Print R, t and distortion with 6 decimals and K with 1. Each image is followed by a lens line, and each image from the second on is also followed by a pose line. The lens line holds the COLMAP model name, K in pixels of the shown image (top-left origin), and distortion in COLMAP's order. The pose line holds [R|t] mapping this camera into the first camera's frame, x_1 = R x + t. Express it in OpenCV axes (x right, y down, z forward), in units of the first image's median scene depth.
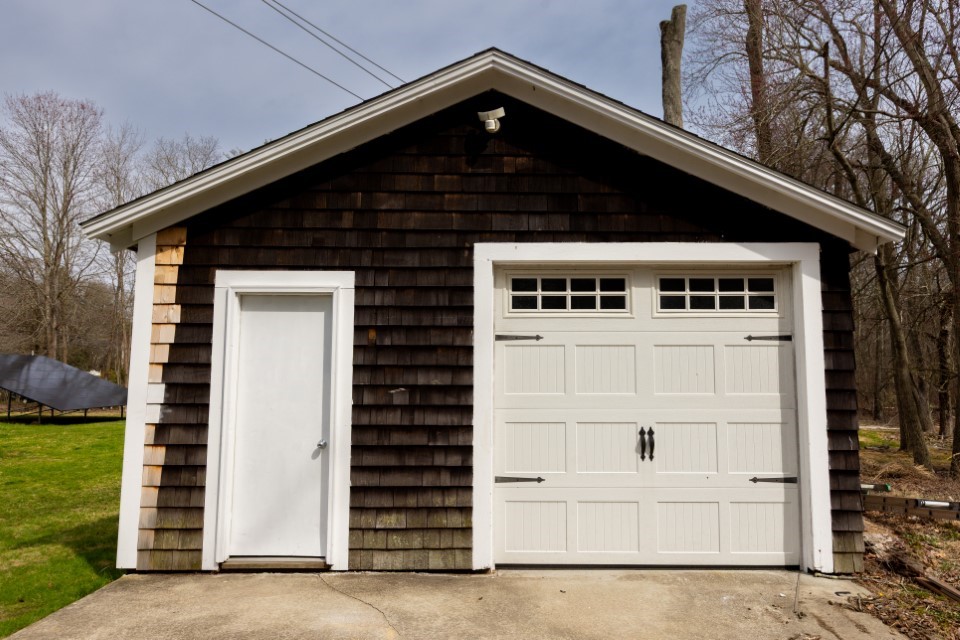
lens RADIAL K [[601.8, 0, 480.0], [0, 601.8, 320.0], [0, 0, 1]] dist [-0.001361, -0.000779]
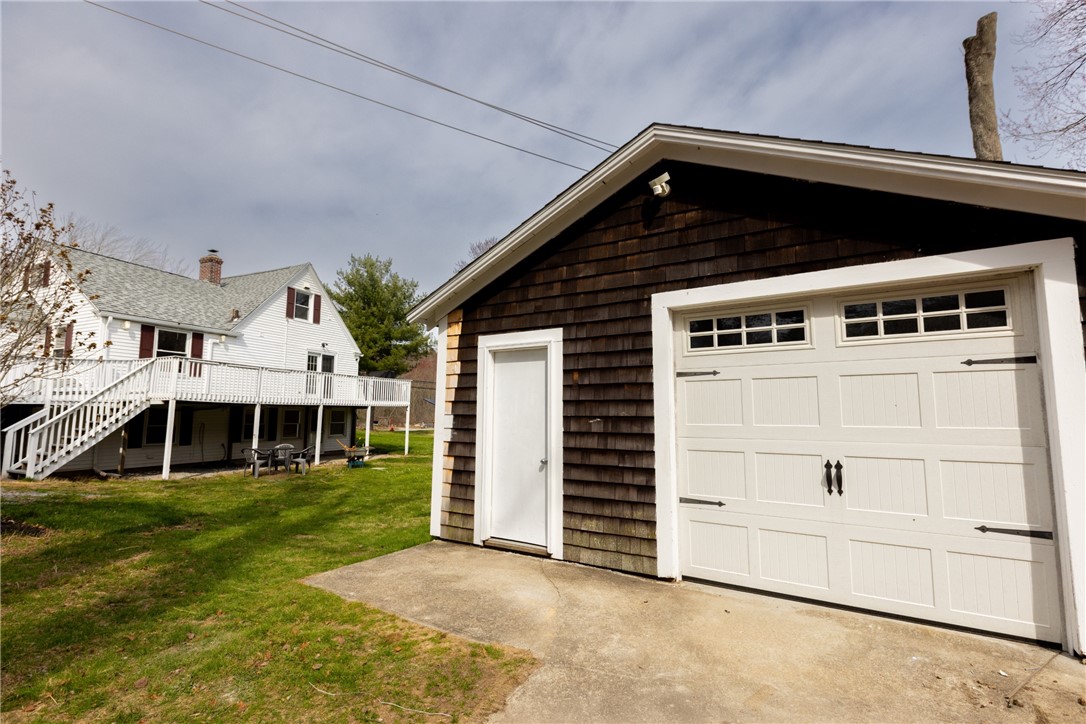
lens RADIAL K [[462.1, 0, 543.3], [0, 462.1, 367.9], [0, 0, 1]] dist [0.000474, 0.000251]
pose [[0.863588, -0.049309, -0.501781, 0.252626], [0.044375, 0.998778, -0.021777, 0.025143], [0.502241, -0.003460, 0.864721, 0.122779]]
